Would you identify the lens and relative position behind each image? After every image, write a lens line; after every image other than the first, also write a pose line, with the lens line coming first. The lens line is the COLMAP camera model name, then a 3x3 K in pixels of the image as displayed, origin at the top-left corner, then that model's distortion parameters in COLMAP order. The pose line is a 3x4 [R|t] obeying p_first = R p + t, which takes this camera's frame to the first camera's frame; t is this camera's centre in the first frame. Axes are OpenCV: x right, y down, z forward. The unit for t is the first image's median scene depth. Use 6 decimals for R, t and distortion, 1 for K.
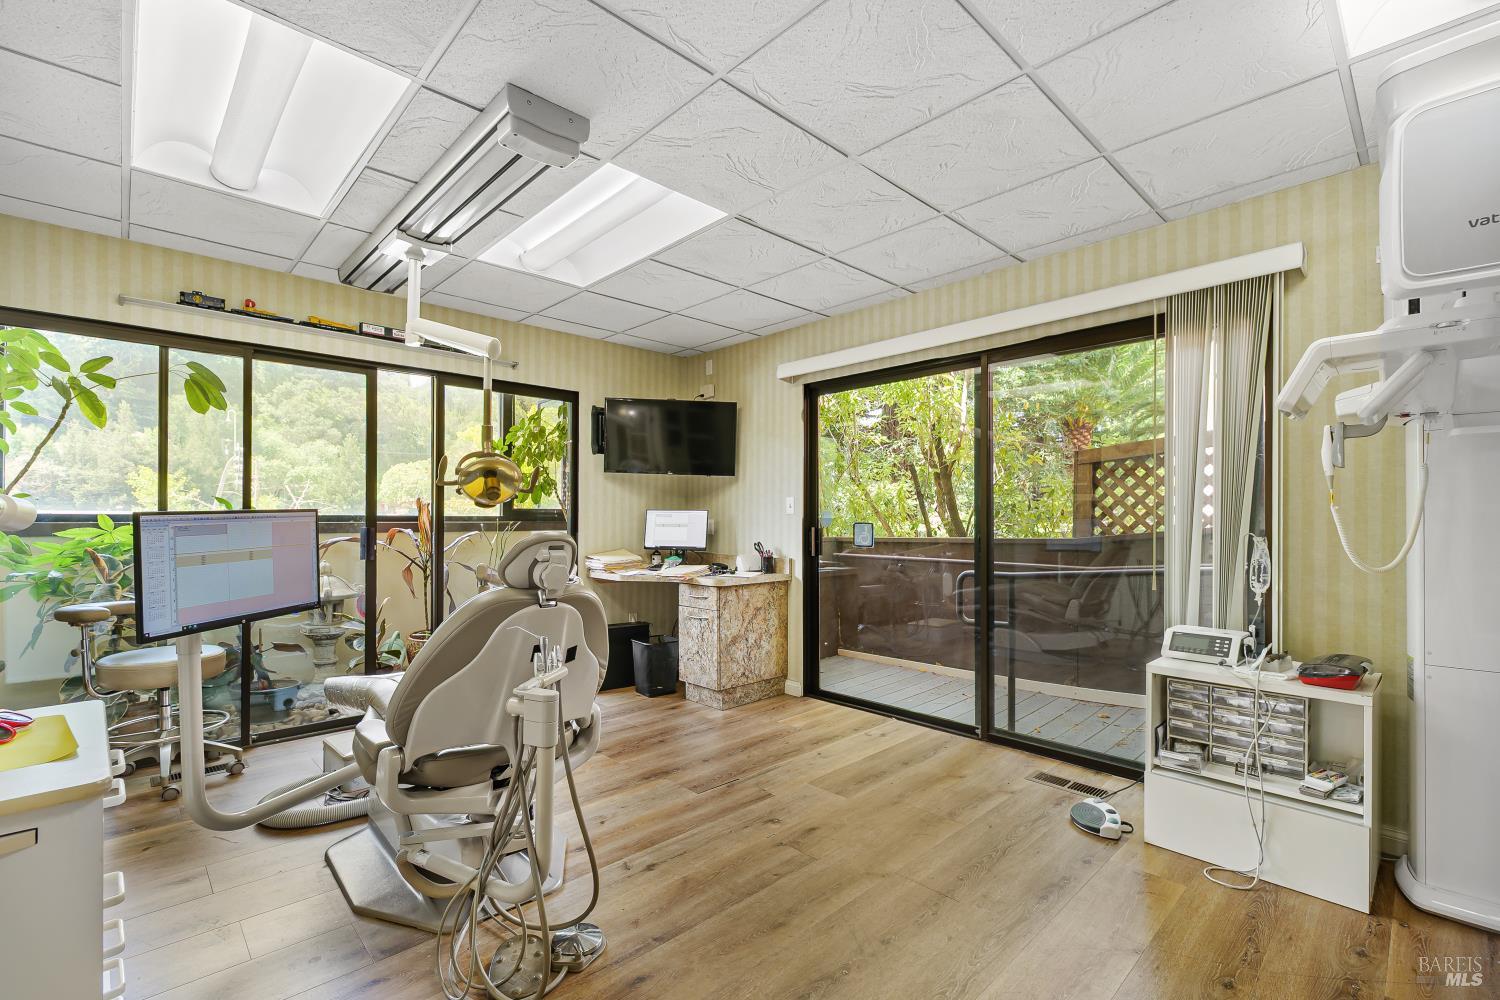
lens RADIAL K [[658.7, 0, 752.2], [0, 658.7, 510.6], [0, 0, 1]] dist [0.013028, 0.000363]
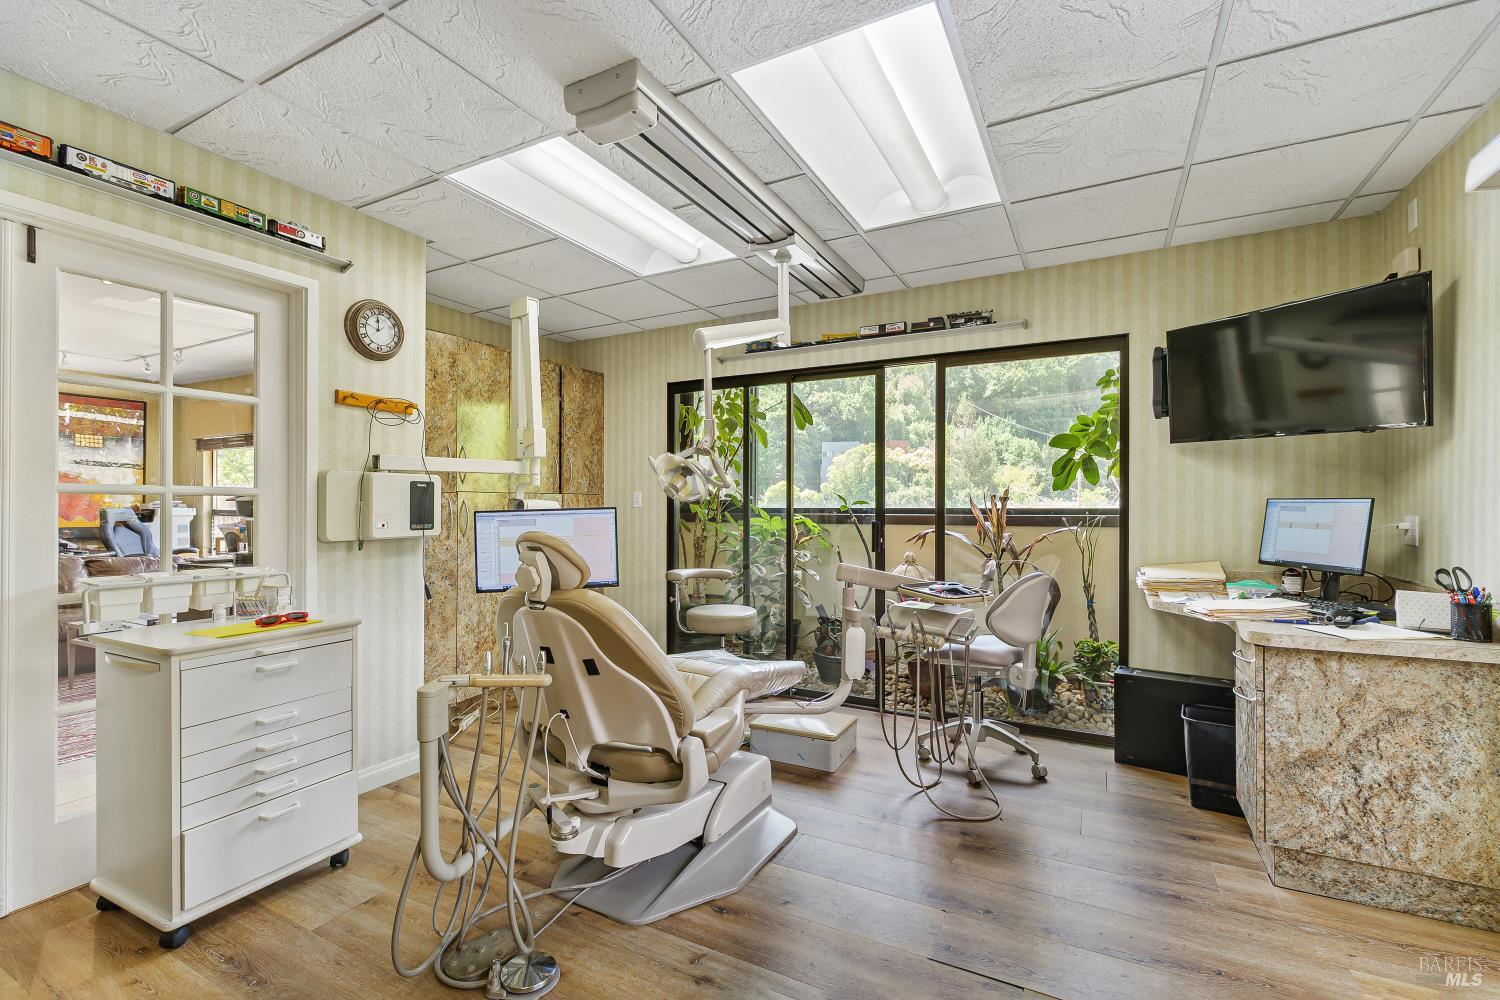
lens RADIAL K [[658.7, 0, 751.4], [0, 658.7, 505.5], [0, 0, 1]] dist [0.013028, 0.000363]
pose [[0.310387, -0.002919, -0.950606, 0.313700], [0.011187, 0.999937, 0.000582, -0.000356], [0.950545, -0.010815, 0.310400, 0.433146]]
